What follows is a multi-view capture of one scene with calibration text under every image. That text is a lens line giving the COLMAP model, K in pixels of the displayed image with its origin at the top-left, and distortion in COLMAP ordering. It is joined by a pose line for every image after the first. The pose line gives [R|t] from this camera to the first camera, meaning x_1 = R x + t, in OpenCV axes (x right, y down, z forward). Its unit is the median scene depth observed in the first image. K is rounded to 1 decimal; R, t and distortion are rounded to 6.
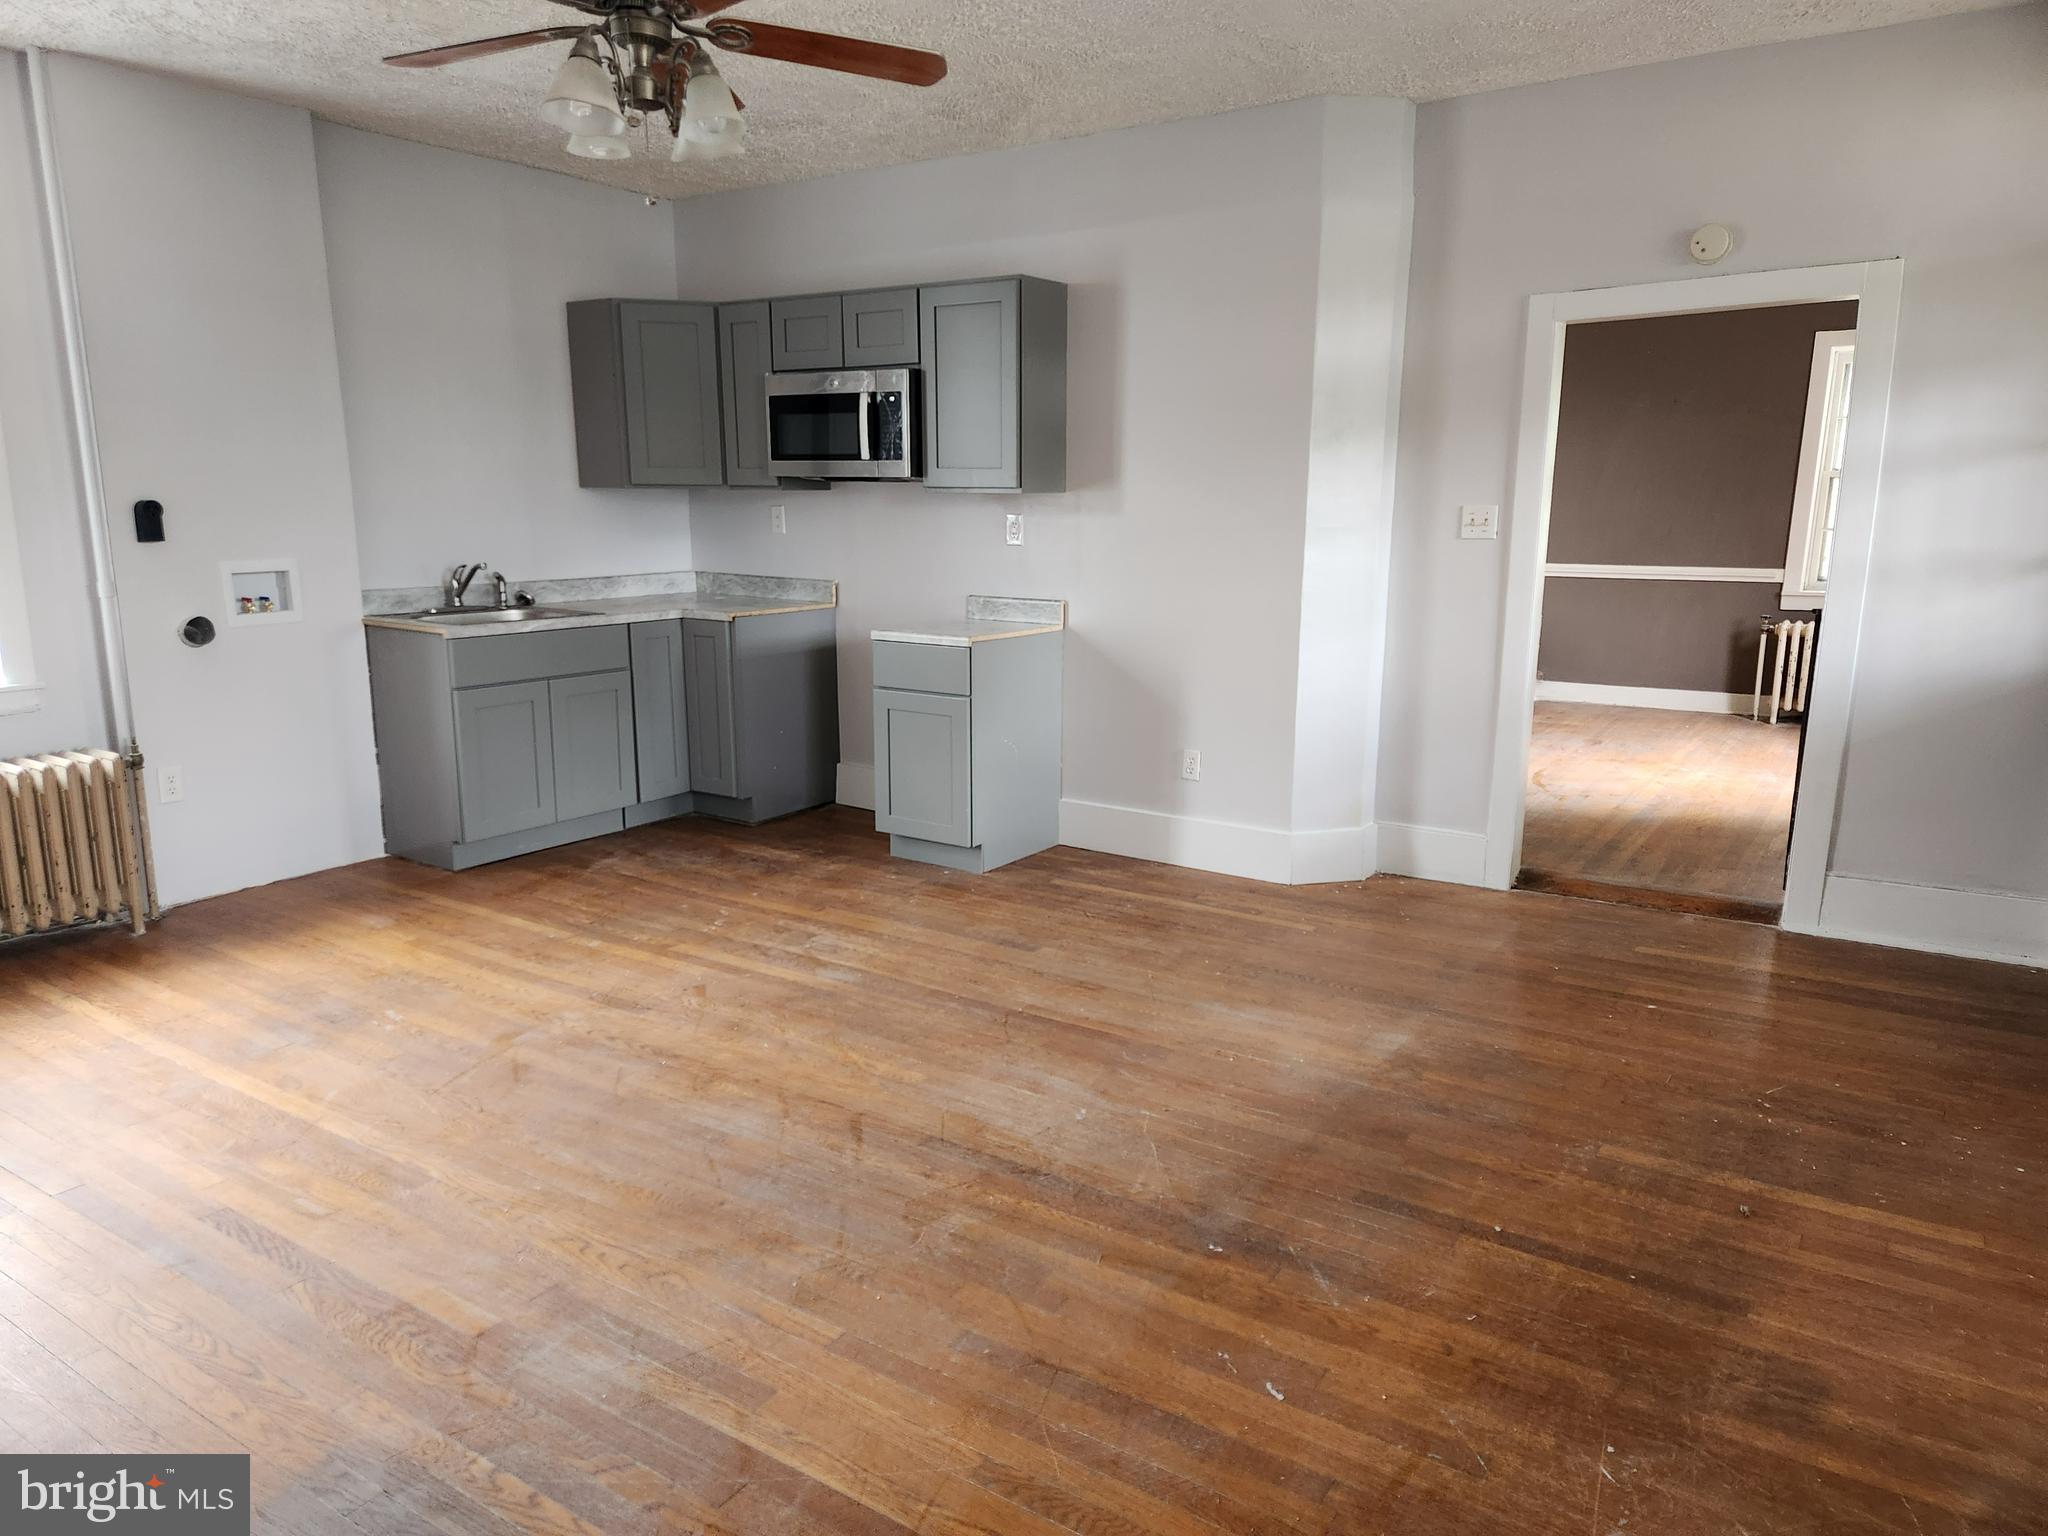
lens RADIAL K [[1382.0, 0, 1016.2], [0, 1382.0, 780.6], [0, 0, 1]] dist [0.076779, -0.021606]
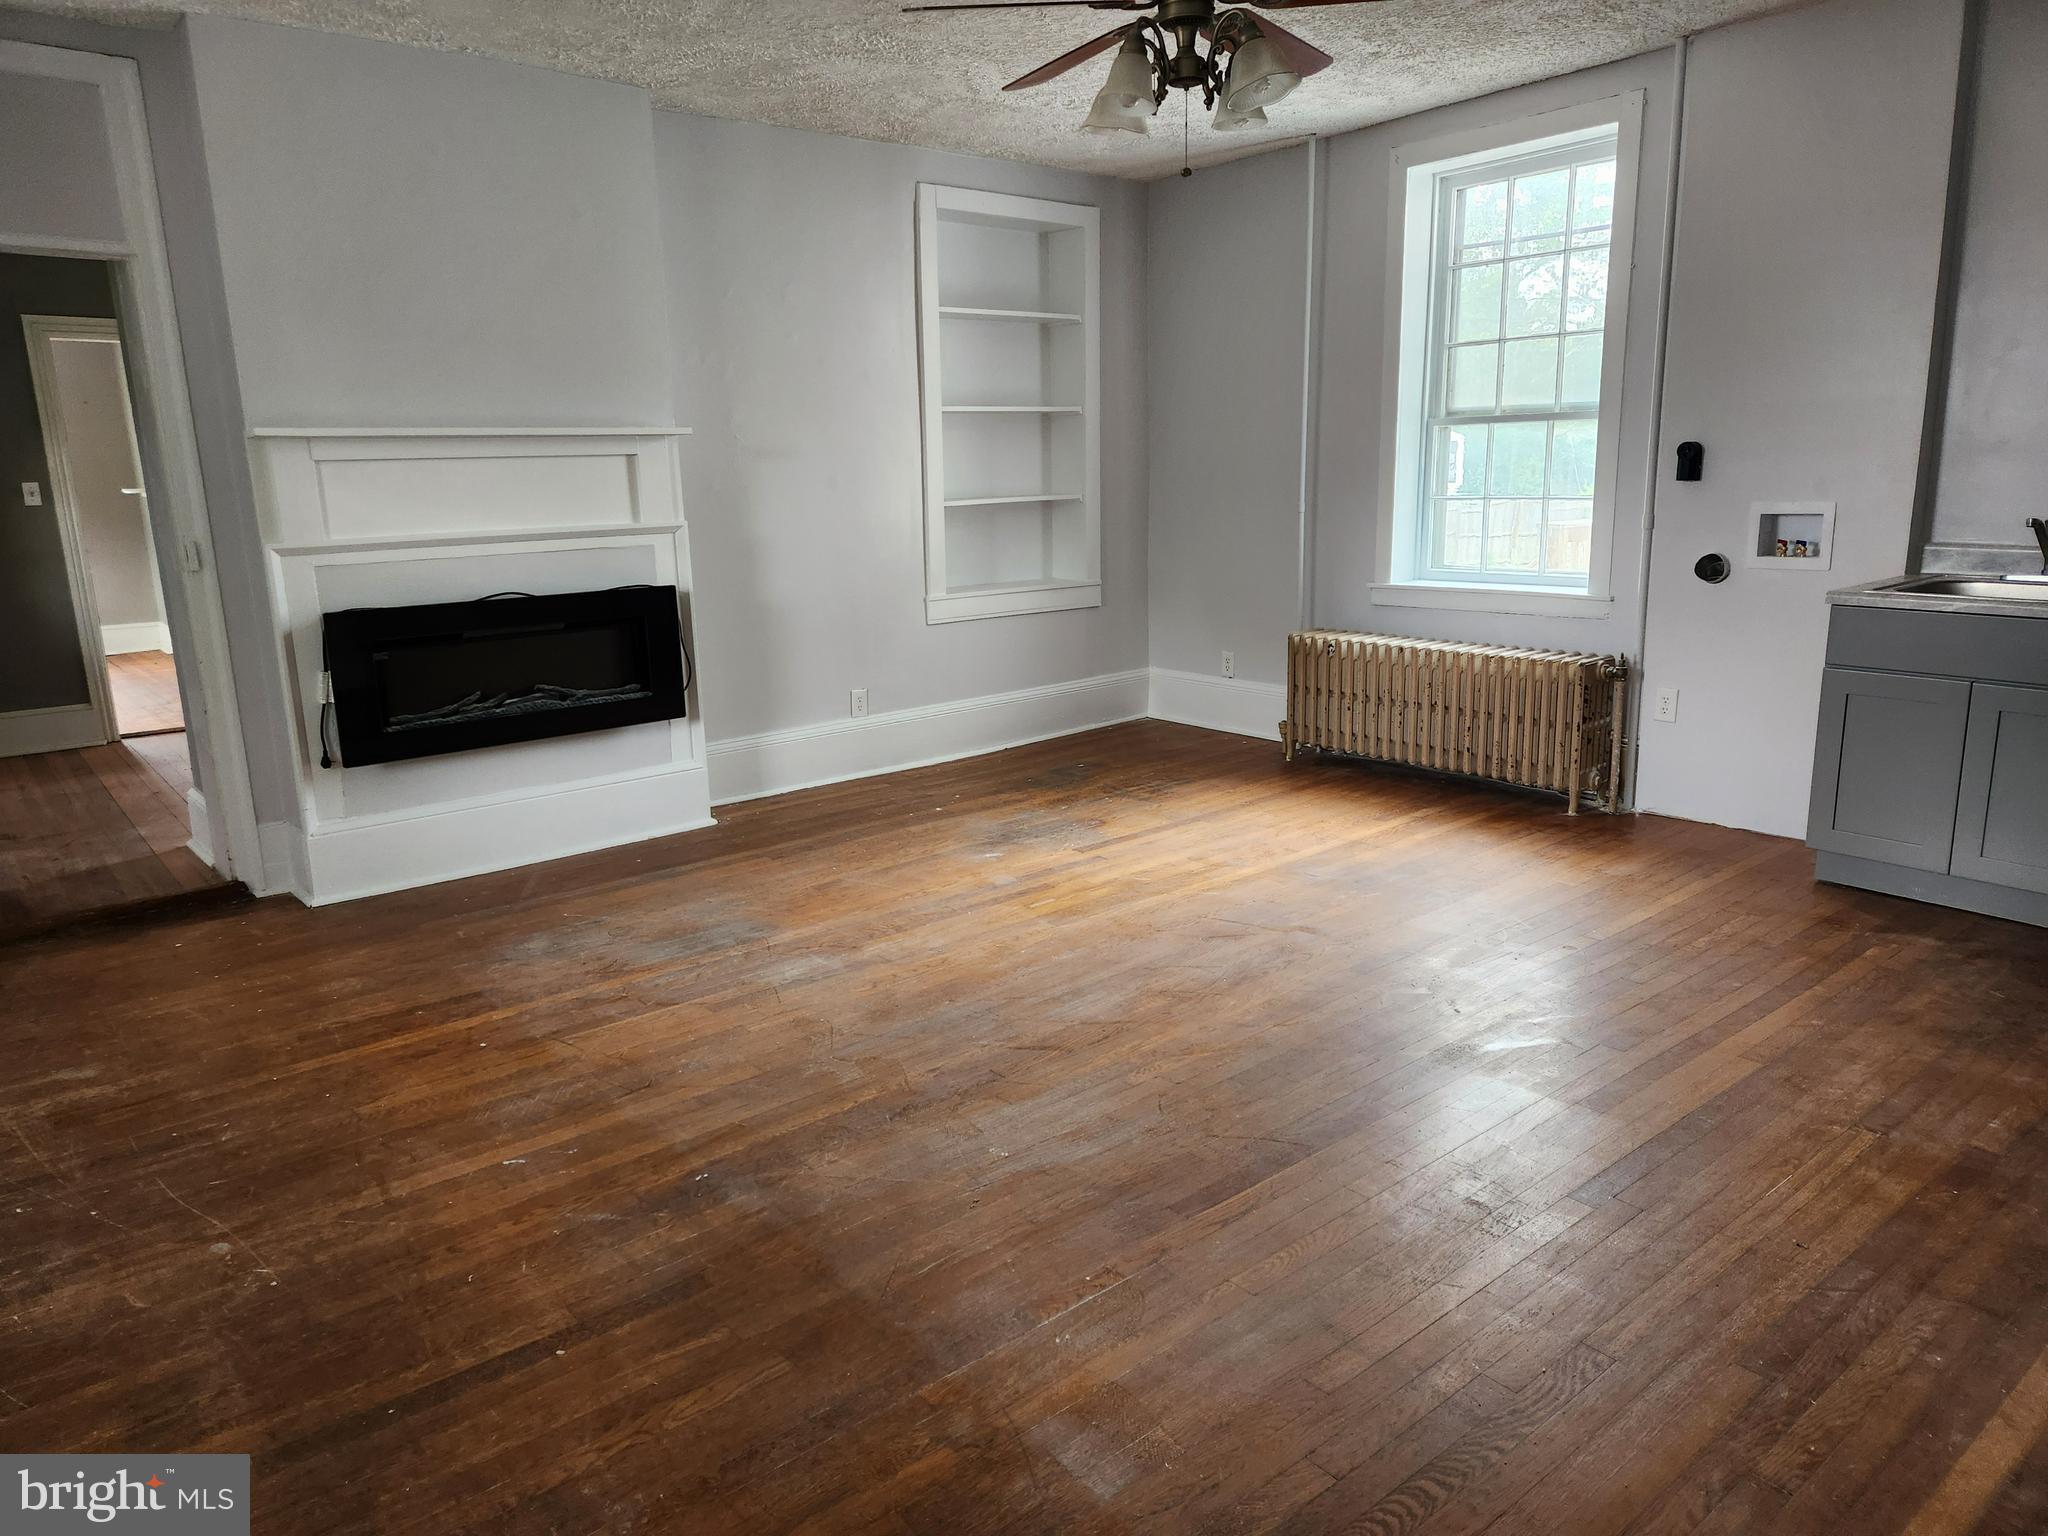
lens RADIAL K [[1382.0, 0, 1018.1], [0, 1382.0, 755.9], [0, 0, 1]] dist [0.076779, -0.021606]
pose [[-0.302083, 0.214703, -0.928789, 0.942786], [-0.169842, 0.946597, 0.274060, -0.285691], [0.938030, 0.240536, -0.249485, 1.350808]]
